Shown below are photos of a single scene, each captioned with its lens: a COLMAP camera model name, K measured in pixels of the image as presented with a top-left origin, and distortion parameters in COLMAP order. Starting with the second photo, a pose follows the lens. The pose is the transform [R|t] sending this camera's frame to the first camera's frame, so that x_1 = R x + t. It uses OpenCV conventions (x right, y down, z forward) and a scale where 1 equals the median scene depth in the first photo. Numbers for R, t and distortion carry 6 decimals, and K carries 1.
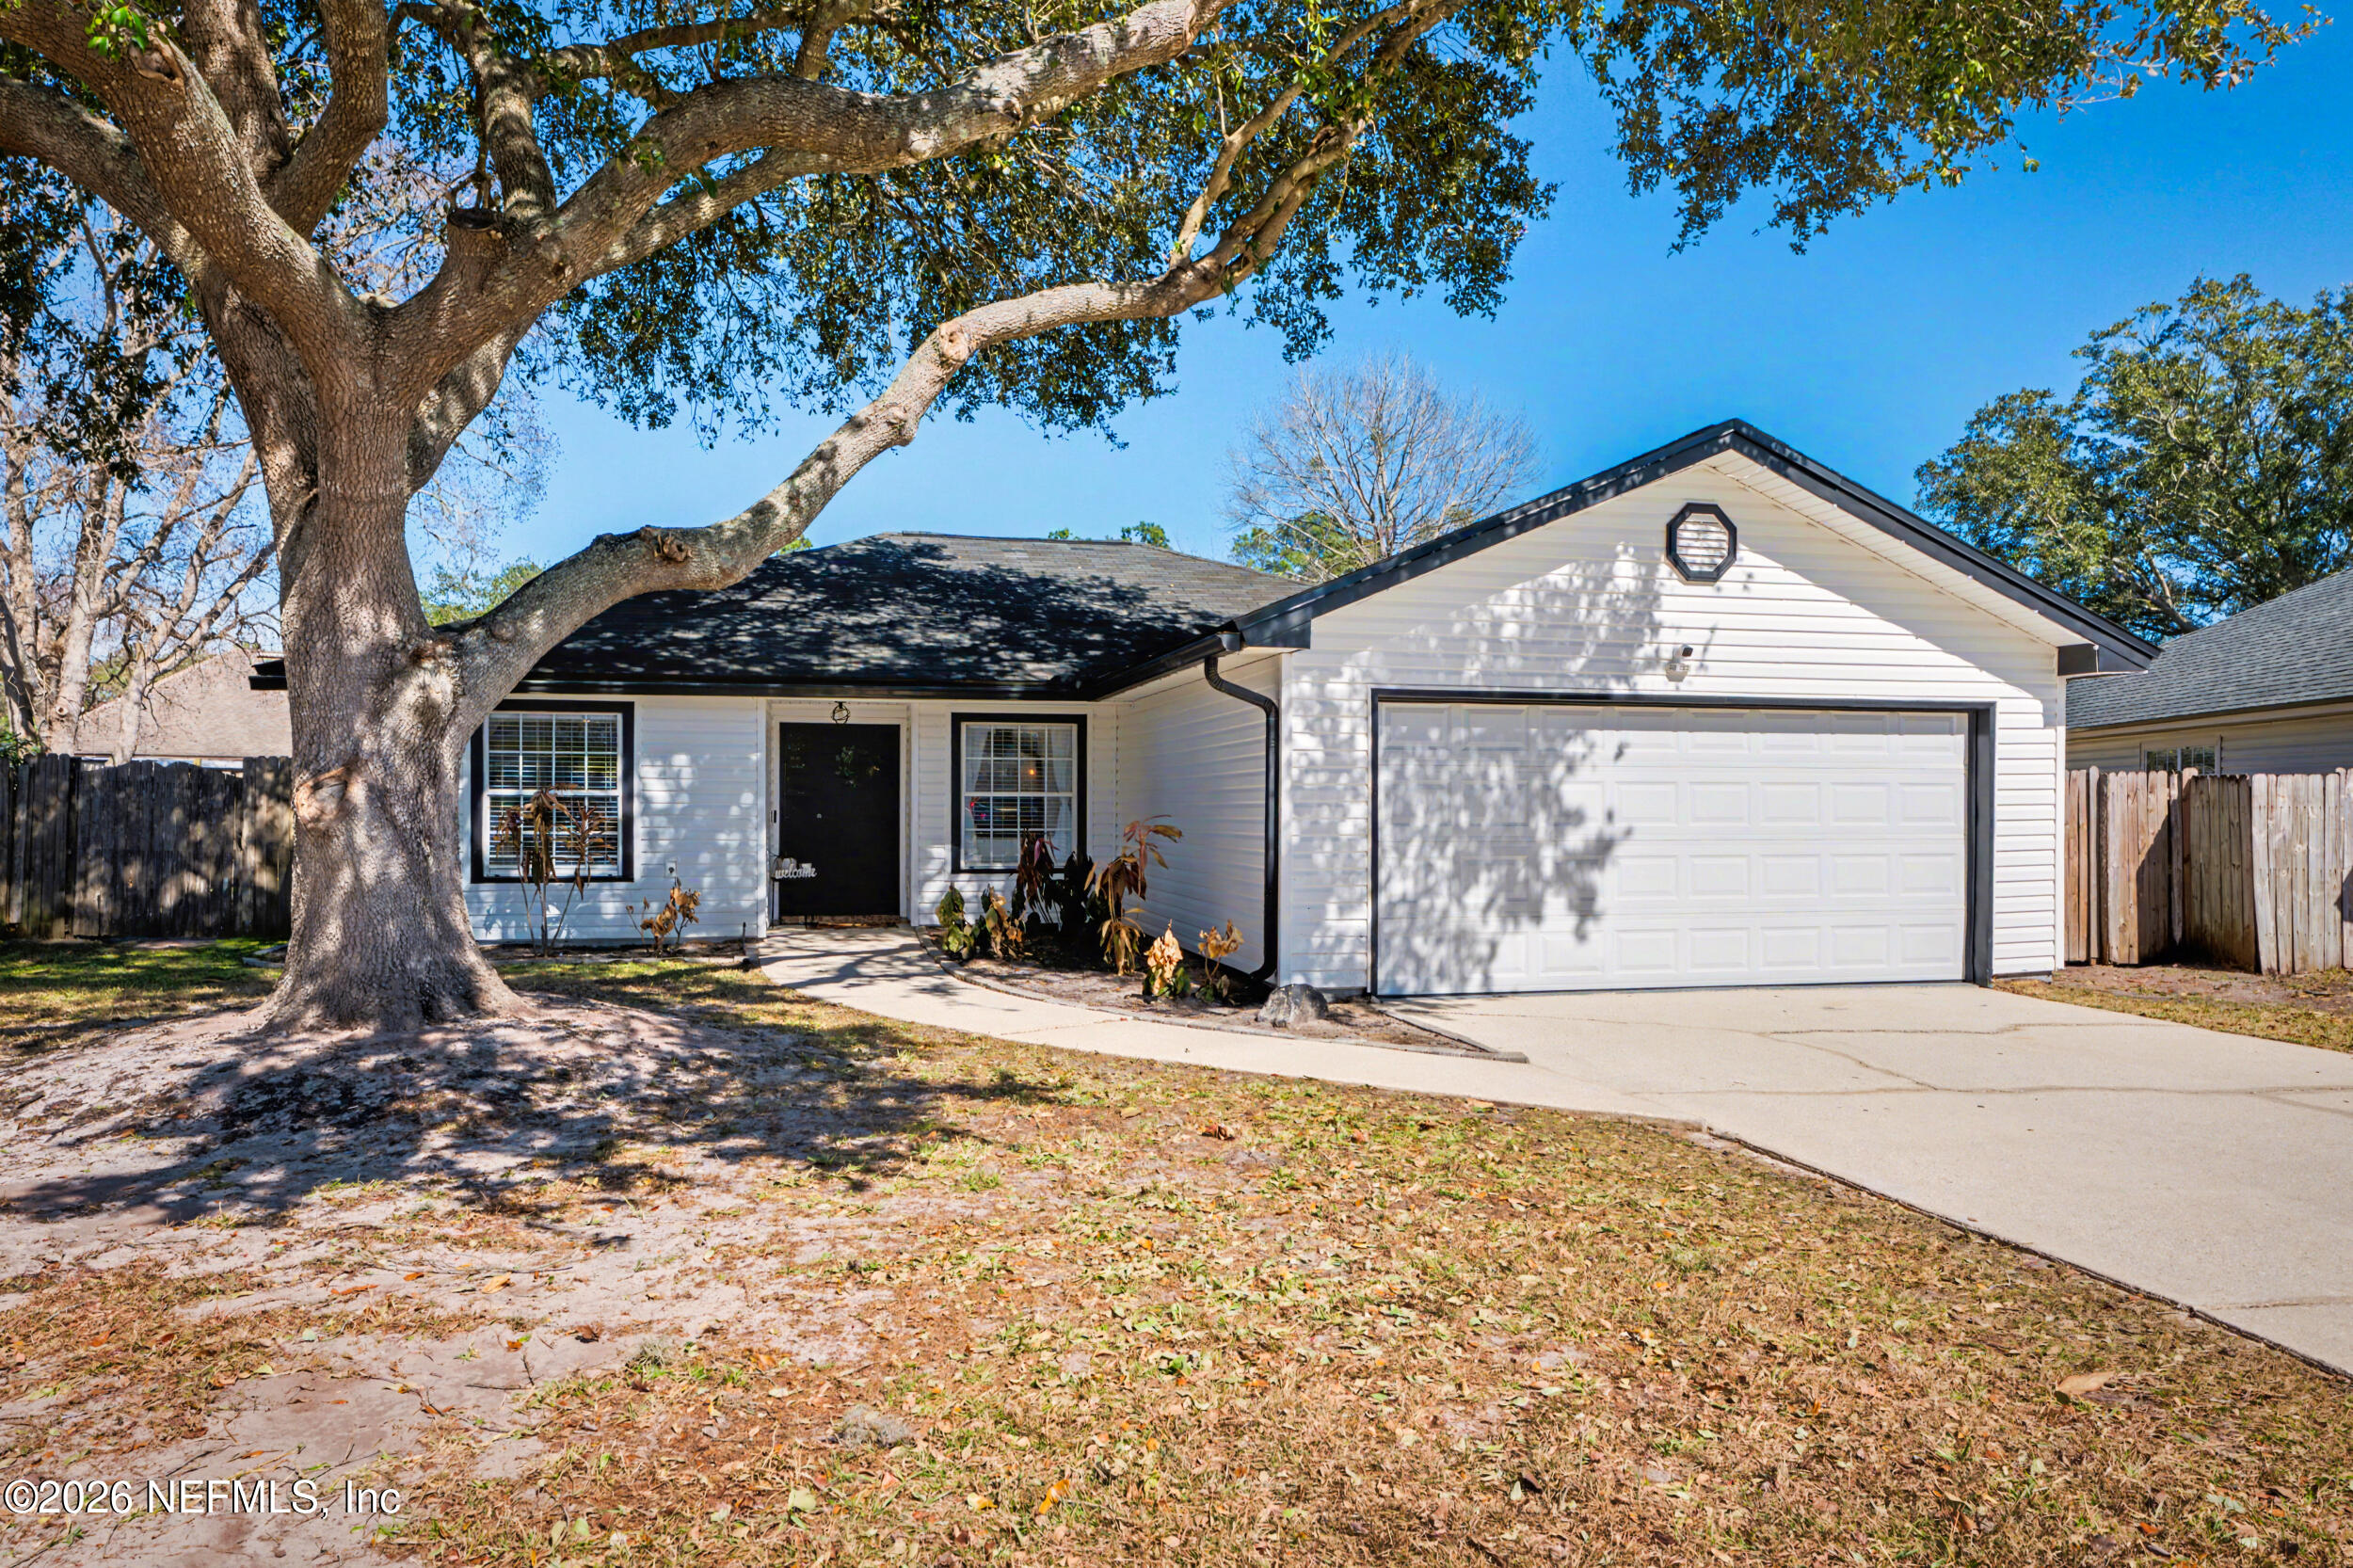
lens RADIAL K [[1037.1, 0, 1203.5], [0, 1037.1, 810.6], [0, 0, 1]] dist [0.009519, 0.000004]
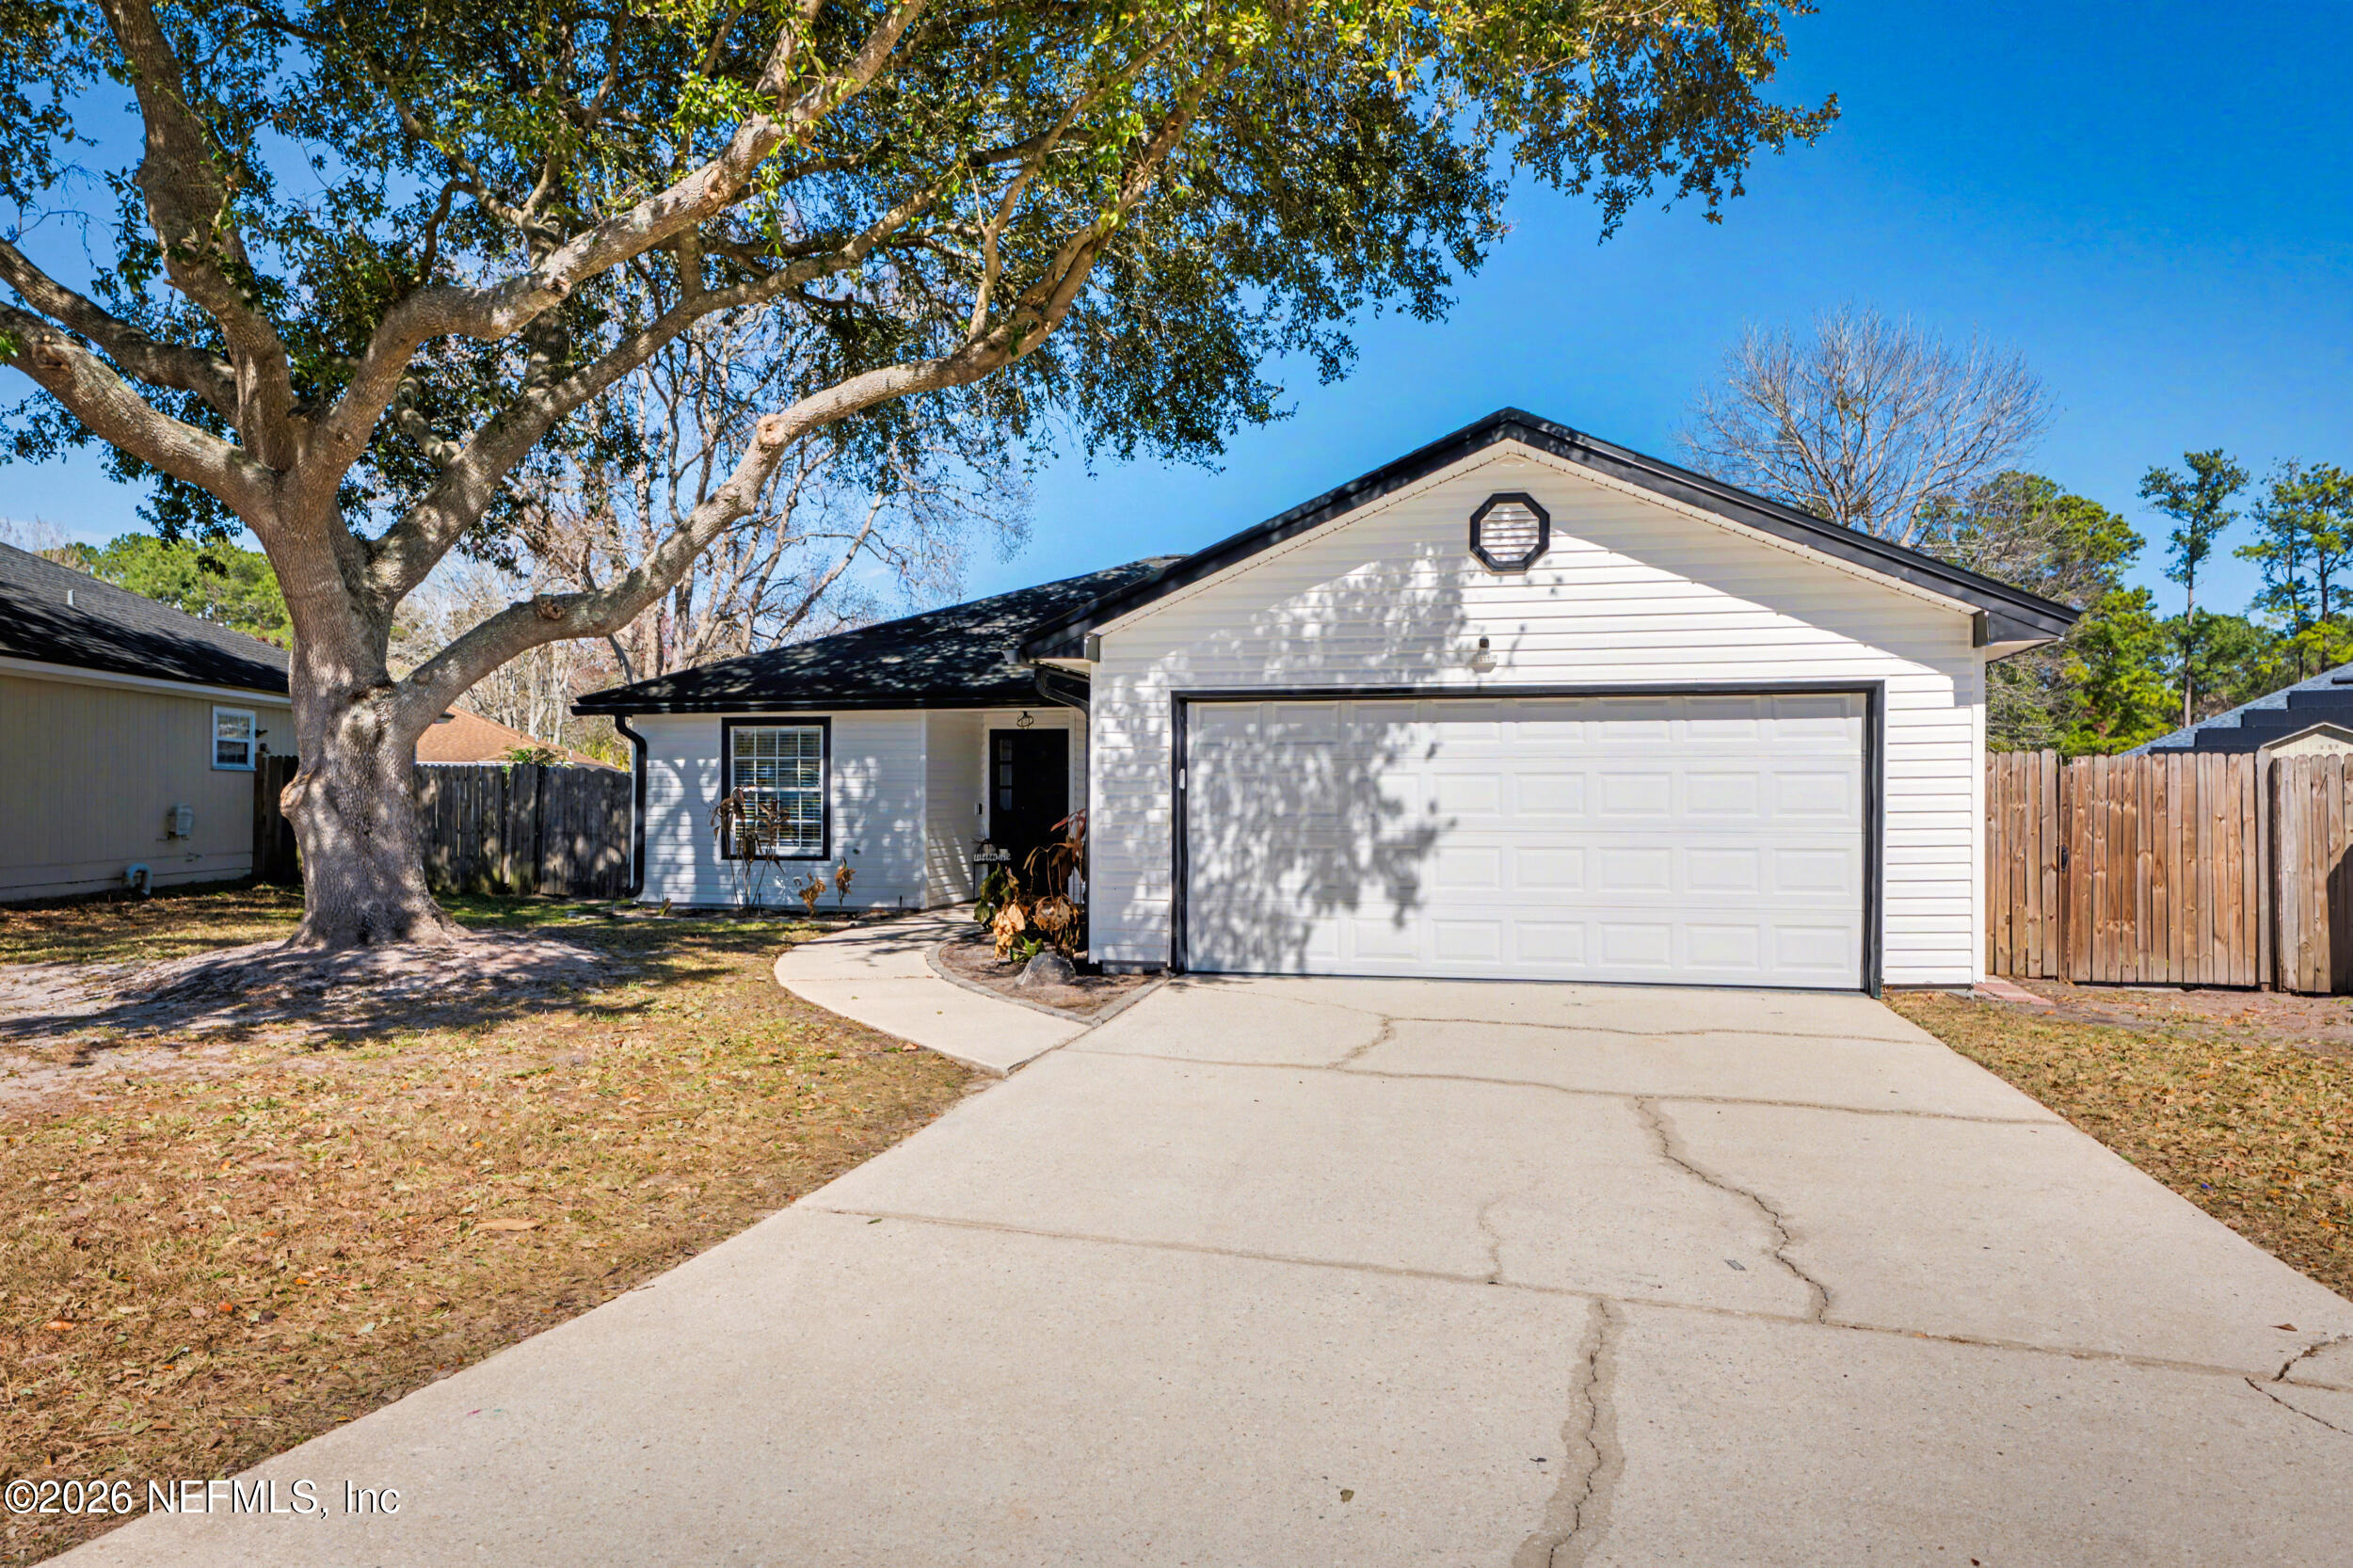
lens RADIAL K [[970.1, 0, 1176.1], [0, 970.1, 798.4], [0, 0, 1]] dist [0.000839, 0.000245]
pose [[0.952531, -0.000735, -0.304440, 0.444775], [-0.001037, 0.999983, -0.005661, 0.002917], [0.304439, 0.005708, 0.952515, 0.018704]]
